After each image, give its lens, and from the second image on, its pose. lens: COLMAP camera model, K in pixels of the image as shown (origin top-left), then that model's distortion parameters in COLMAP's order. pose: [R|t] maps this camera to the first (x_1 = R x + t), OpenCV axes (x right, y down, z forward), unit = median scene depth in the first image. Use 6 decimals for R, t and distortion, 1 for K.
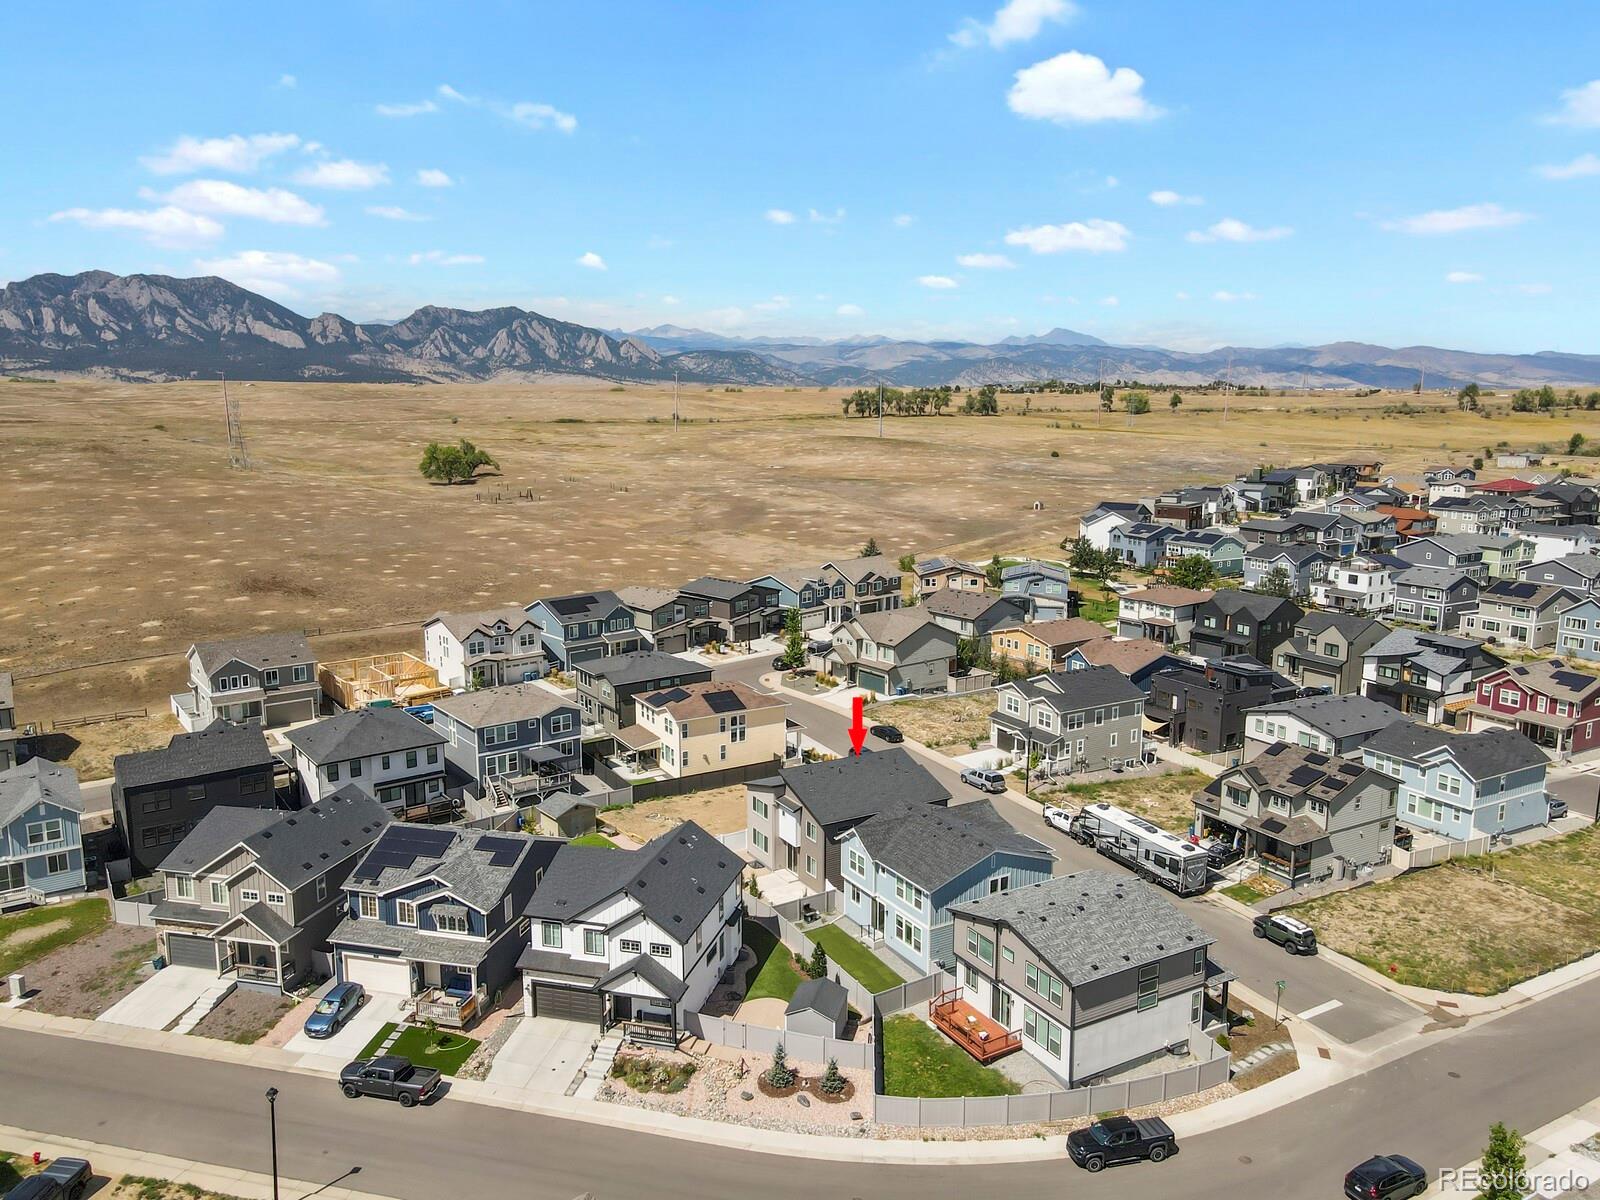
lens RADIAL K [[1165.3, 0, 794.5], [0, 1165.3, 604.8], [0, 0, 1]] dist [0.026413, 0.043133]
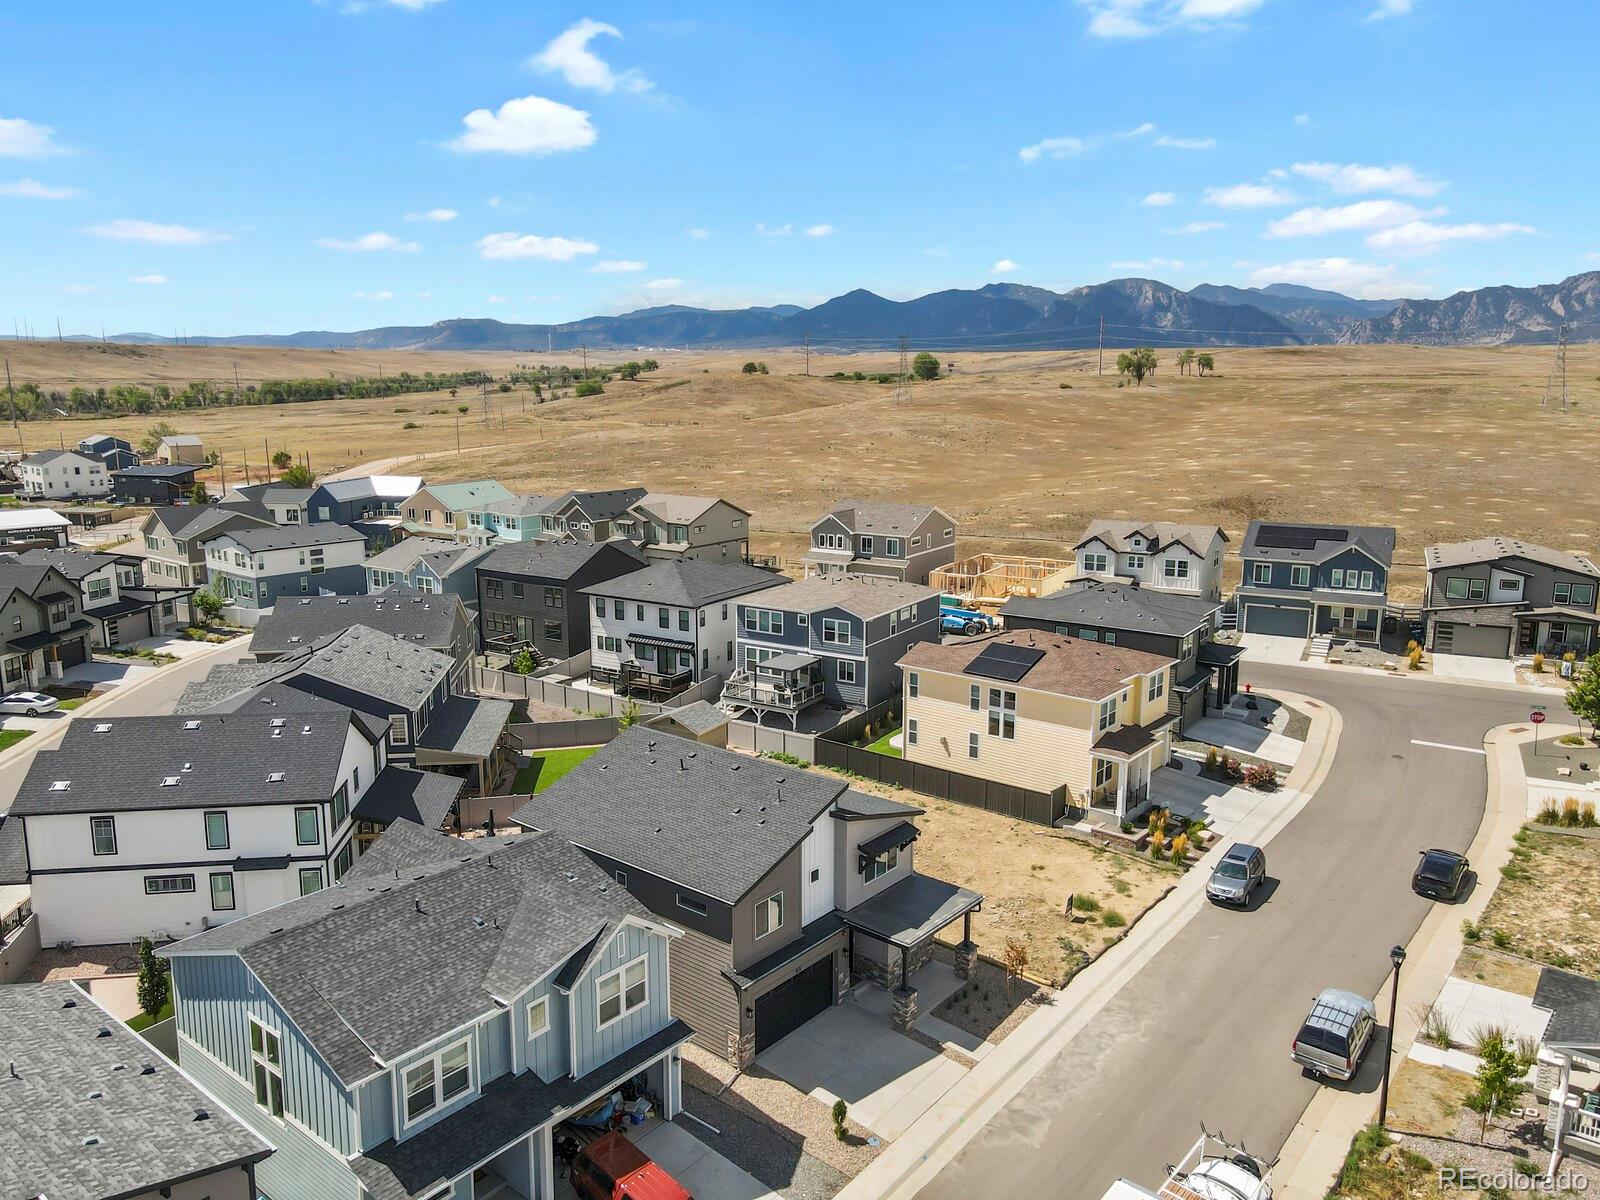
lens RADIAL K [[1165.3, 0, 794.5], [0, 1165.3, 604.8], [0, 0, 1]] dist [0.026413, 0.043133]
pose [[0.355758, 0.182393, -0.916607, 0.250832], [-0.169903, 0.977050, 0.128477, 0.000764], [0.919004, 0.110027, 0.378583, 0.420158]]
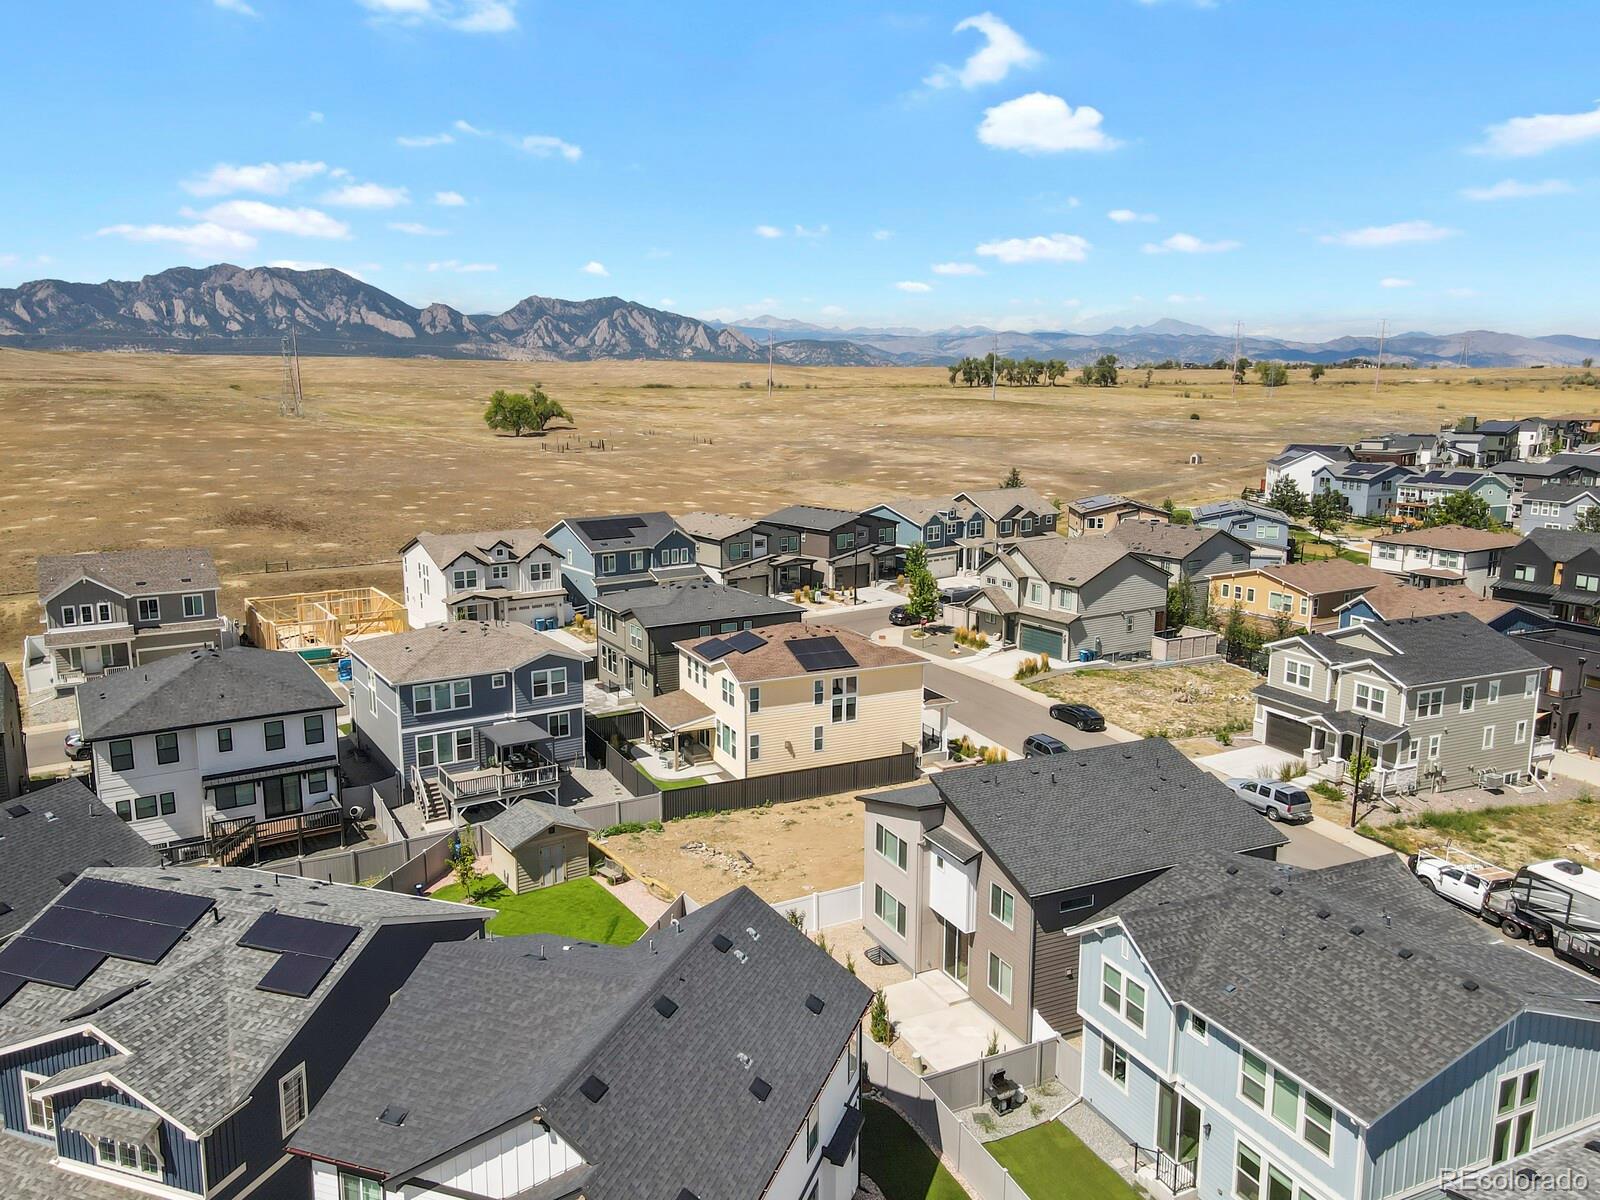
lens RADIAL K [[1165.3, 0, 794.5], [0, 1165.3, 604.8], [0, 0, 1]] dist [0.026413, 0.043133]
pose [[0.996642, 0.018419, -0.079789, -0.016435], [-0.017850, 0.999810, 0.007843, 0.032503], [0.079918, -0.006393, 0.996781, 0.245092]]
